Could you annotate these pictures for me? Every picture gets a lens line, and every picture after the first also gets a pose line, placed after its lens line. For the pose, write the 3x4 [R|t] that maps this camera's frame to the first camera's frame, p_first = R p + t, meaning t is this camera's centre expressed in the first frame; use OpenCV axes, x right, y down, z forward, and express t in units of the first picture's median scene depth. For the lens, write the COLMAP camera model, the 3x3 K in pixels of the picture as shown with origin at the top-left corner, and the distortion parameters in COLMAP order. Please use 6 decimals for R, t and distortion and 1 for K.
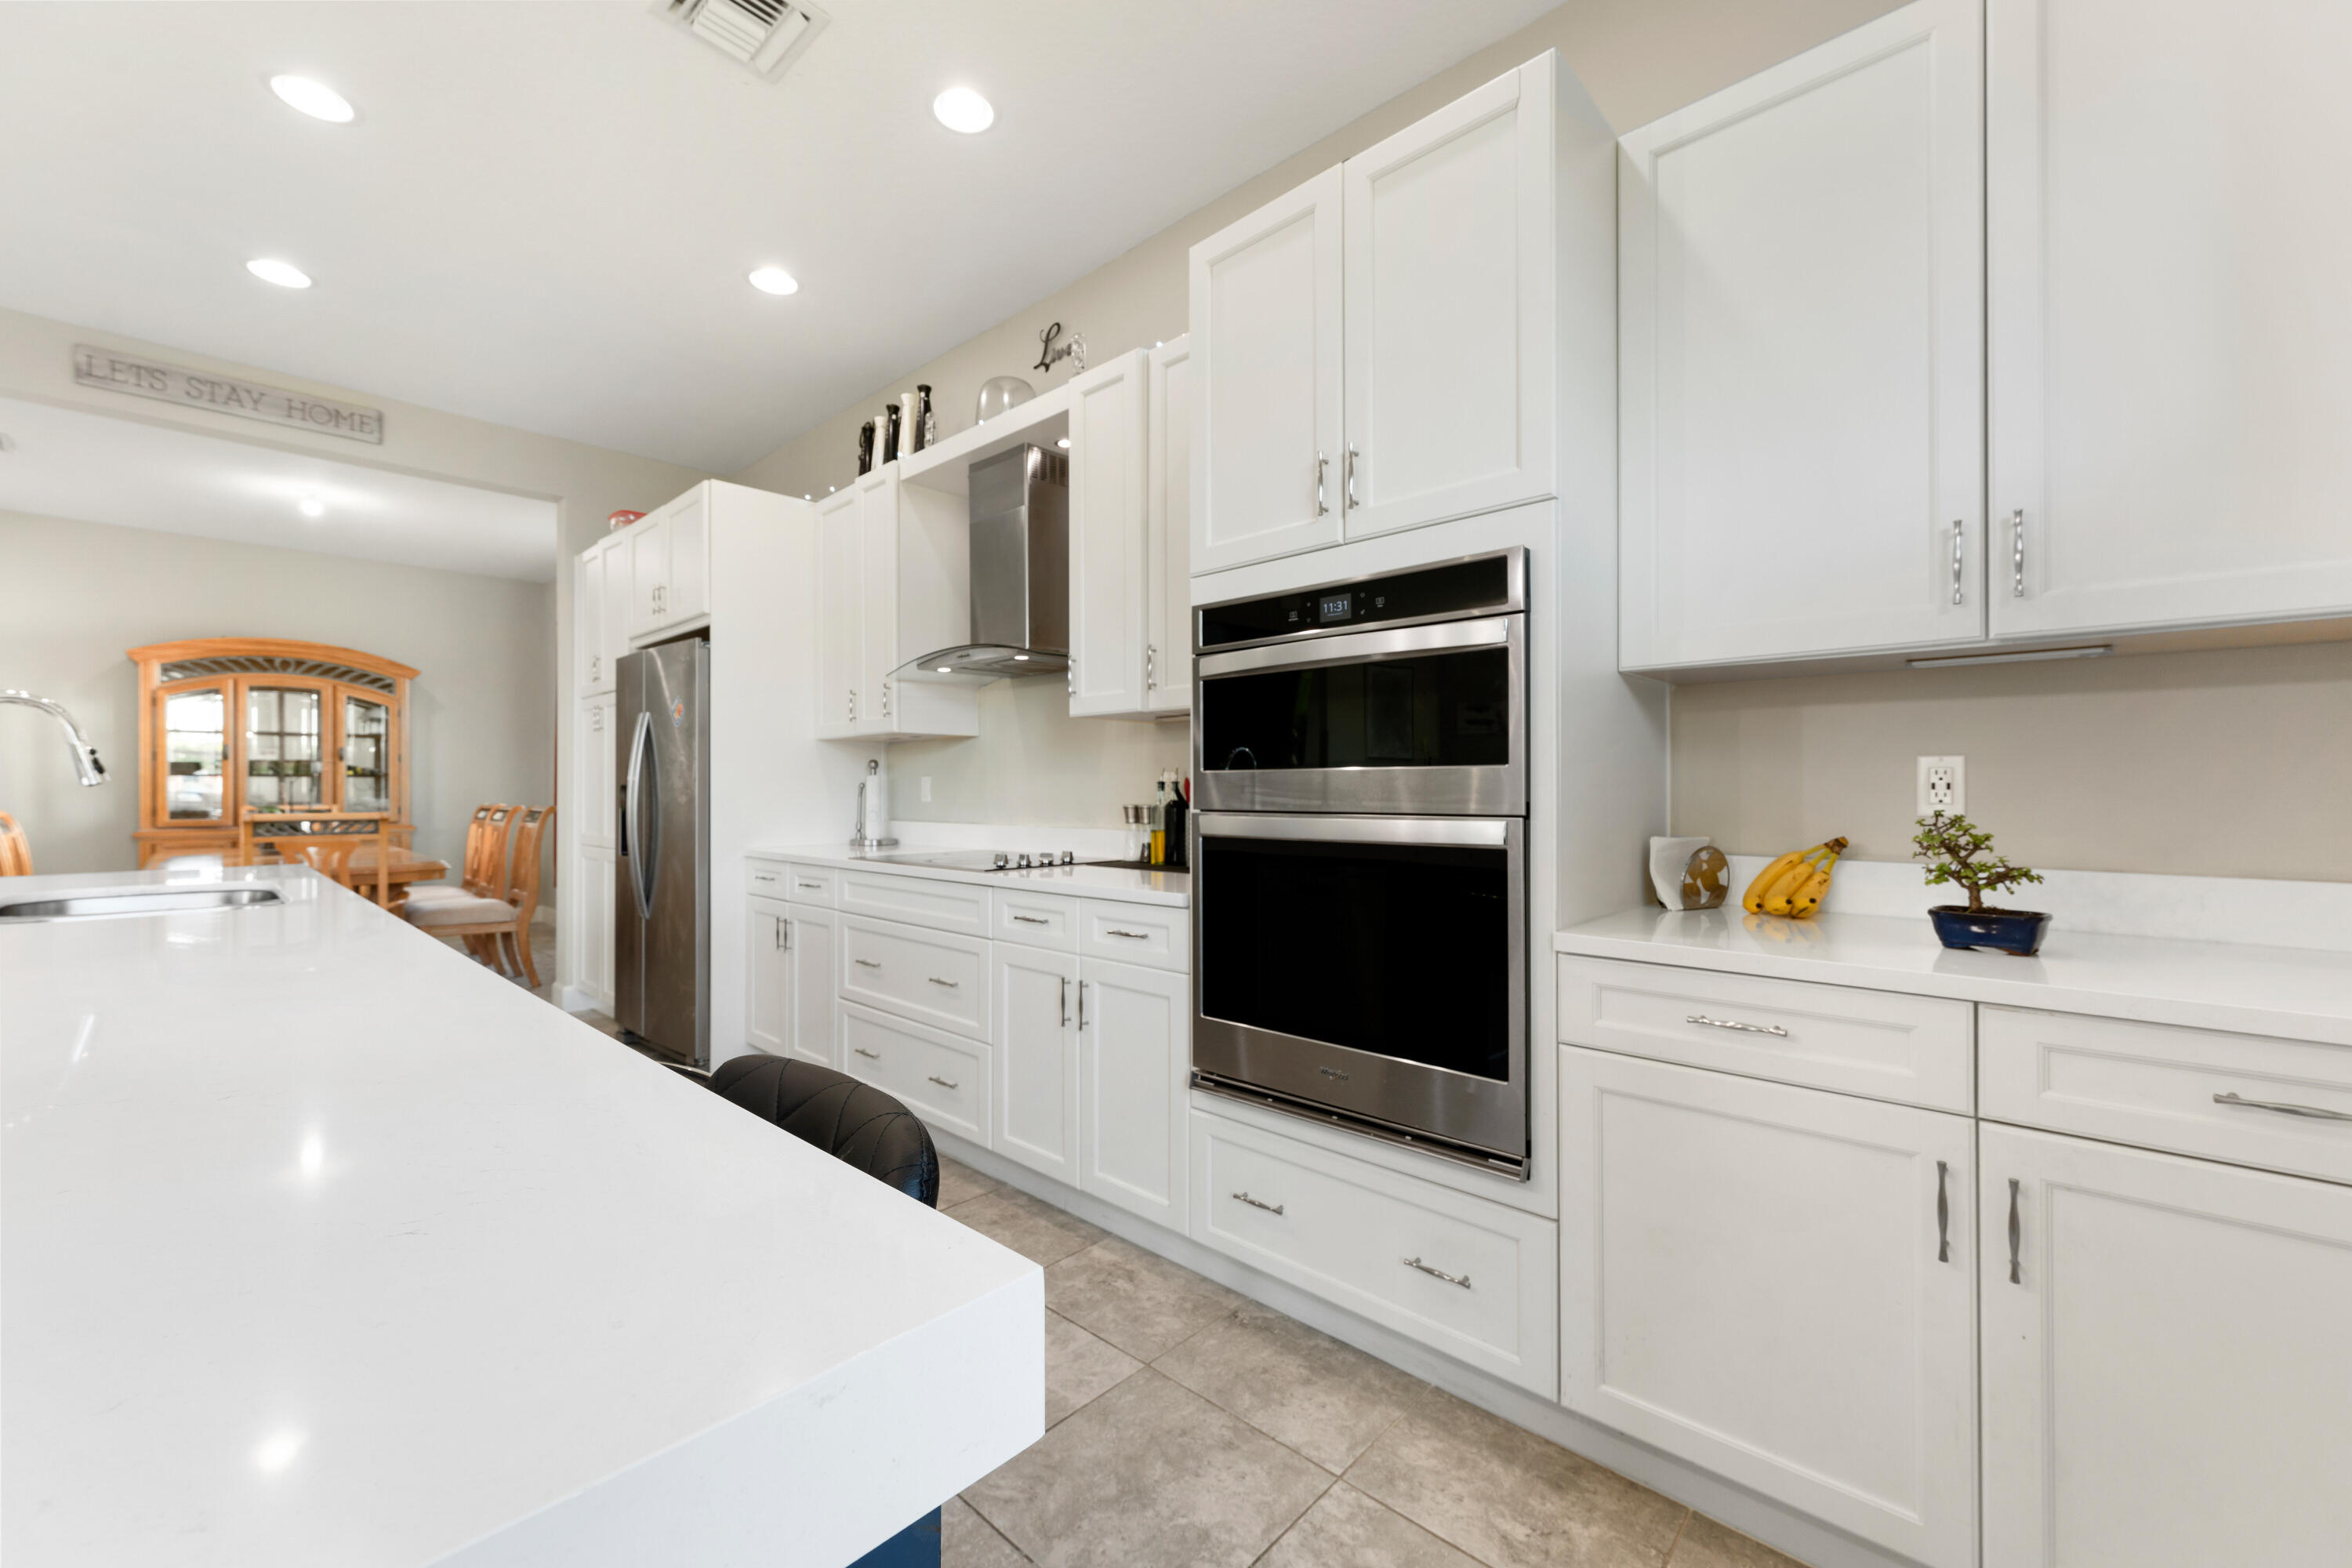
lens RADIAL K [[931.6, 0, 1172.4], [0, 931.6, 781.8], [0, 0, 1]] dist [0.002703, -0.000734]
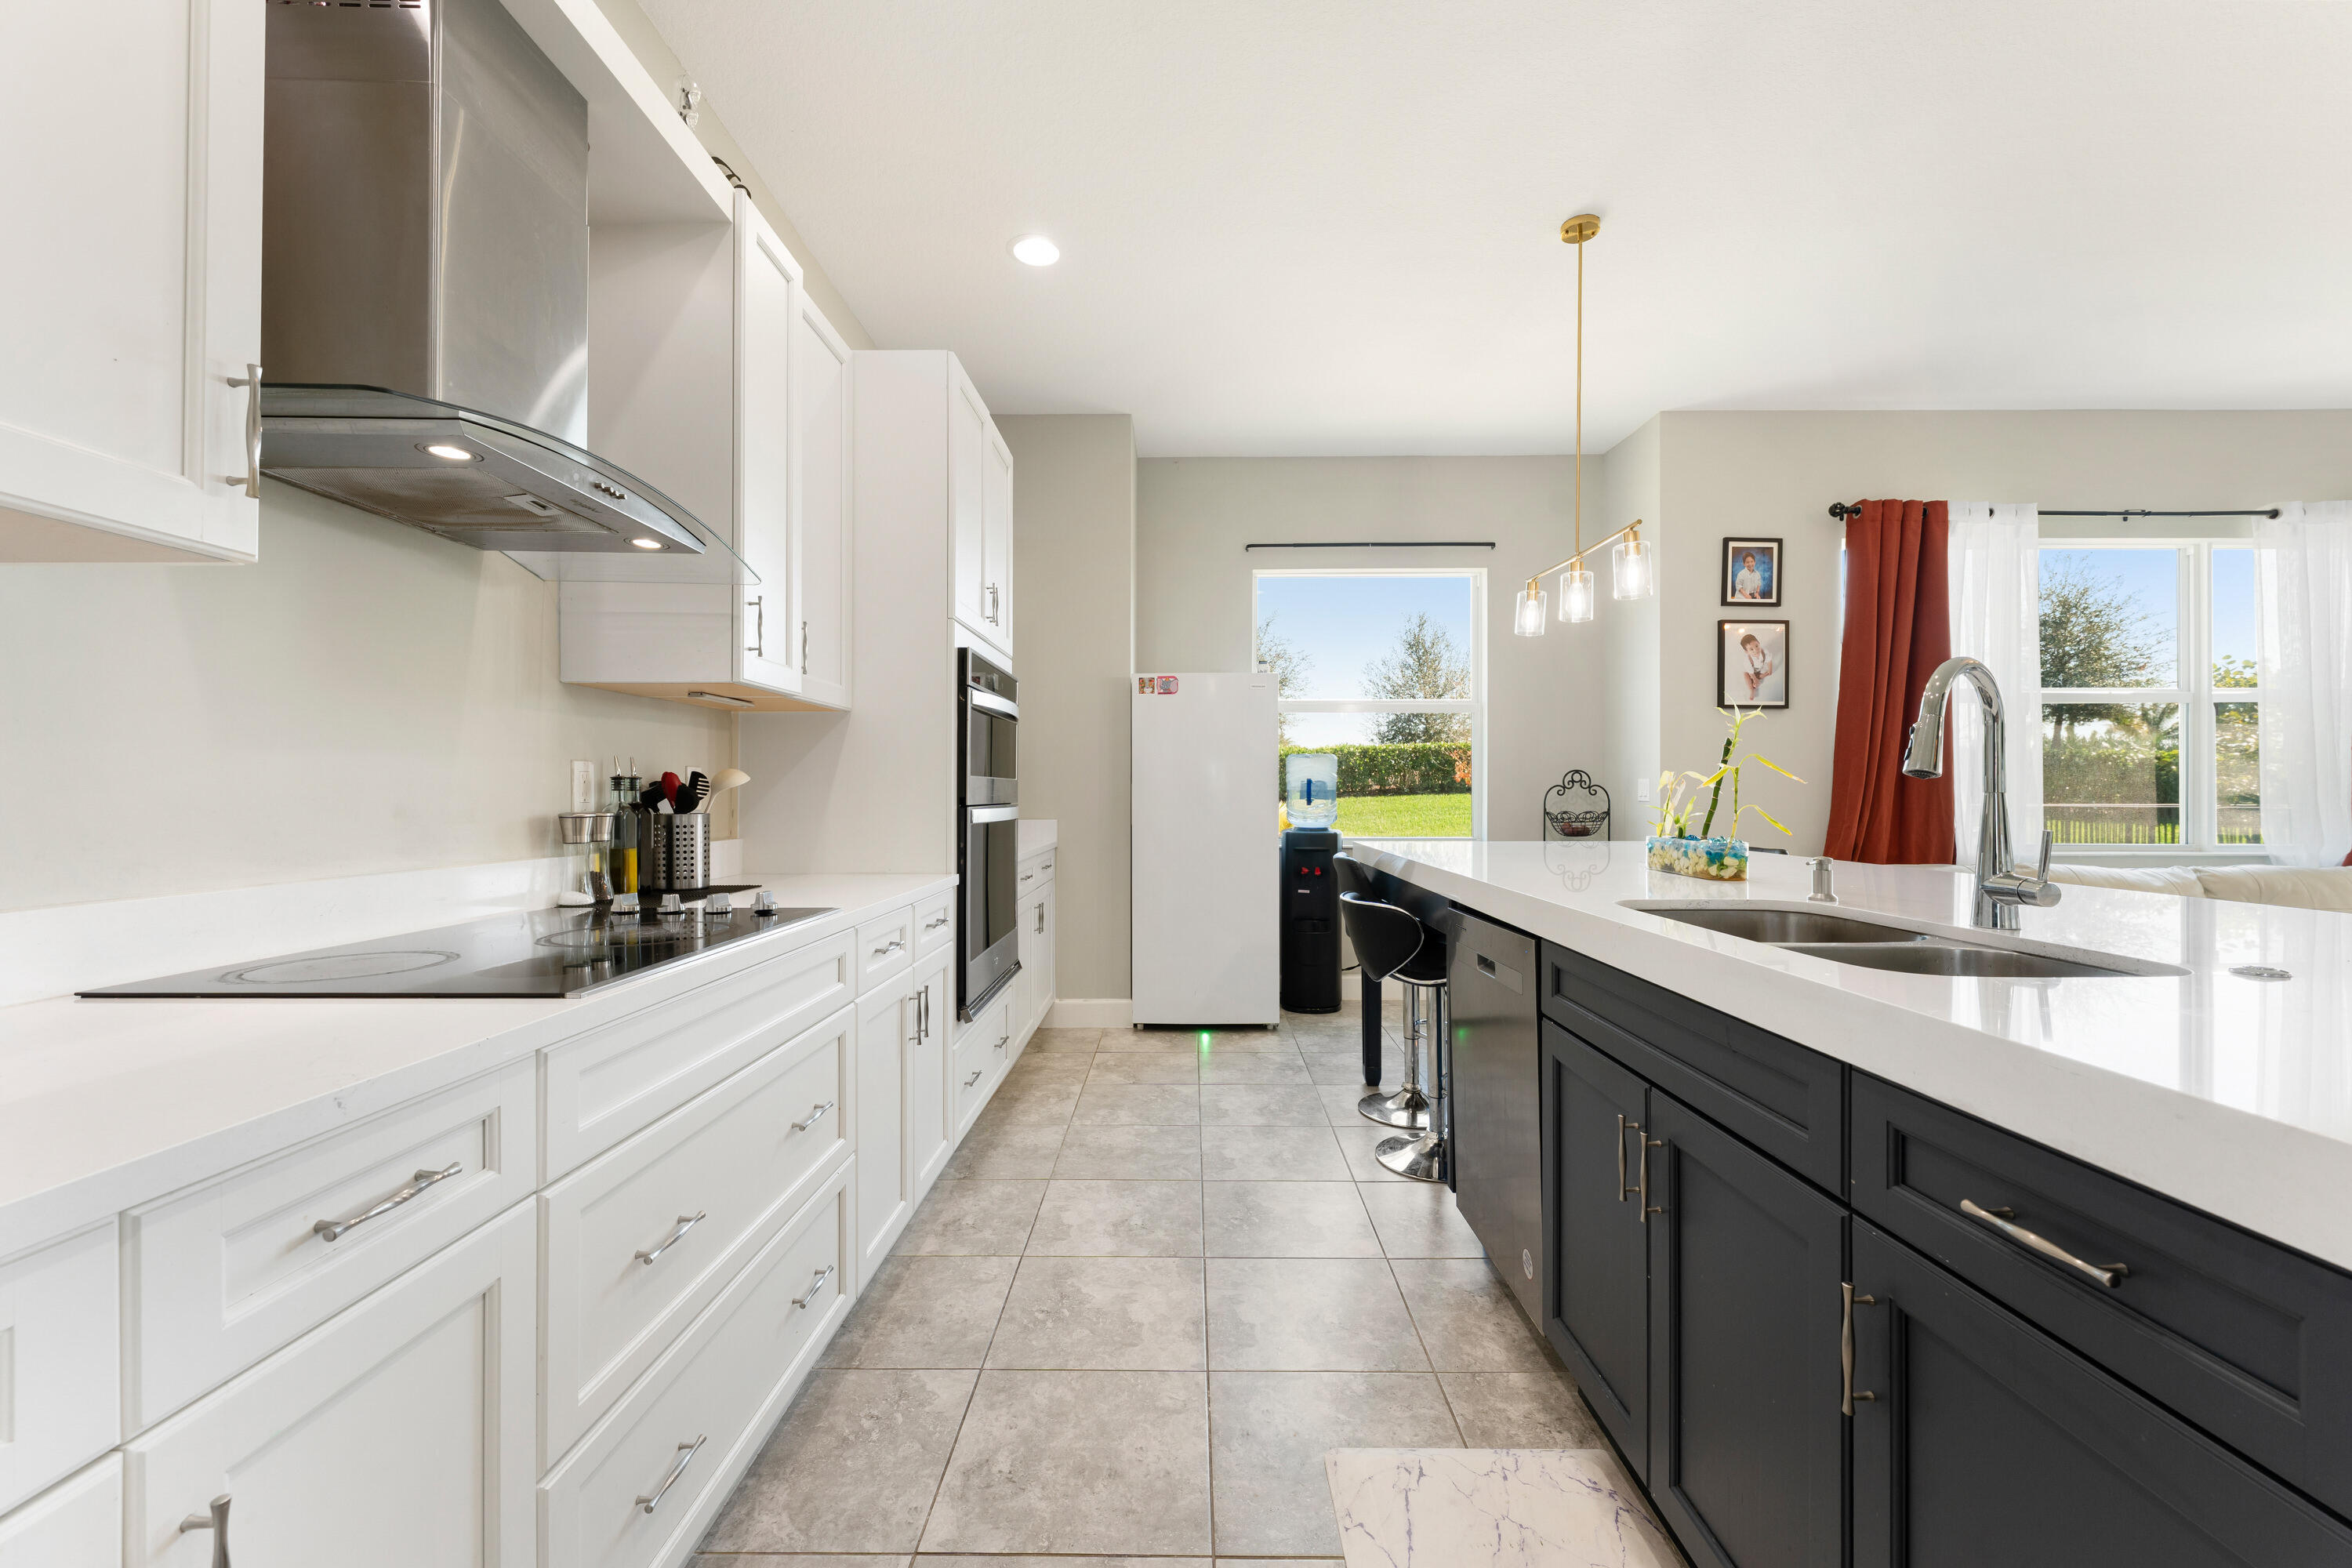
lens RADIAL K [[931.6, 0, 1190.2], [0, 931.6, 792.4], [0, 0, 1]] dist [0.002703, -0.000734]
pose [[-0.685721, 0.006758, 0.727833, -1.116420], [-0.002063, 0.999935, -0.011227, 0.024907], [-0.727861, -0.009200, -0.685663, 1.646214]]
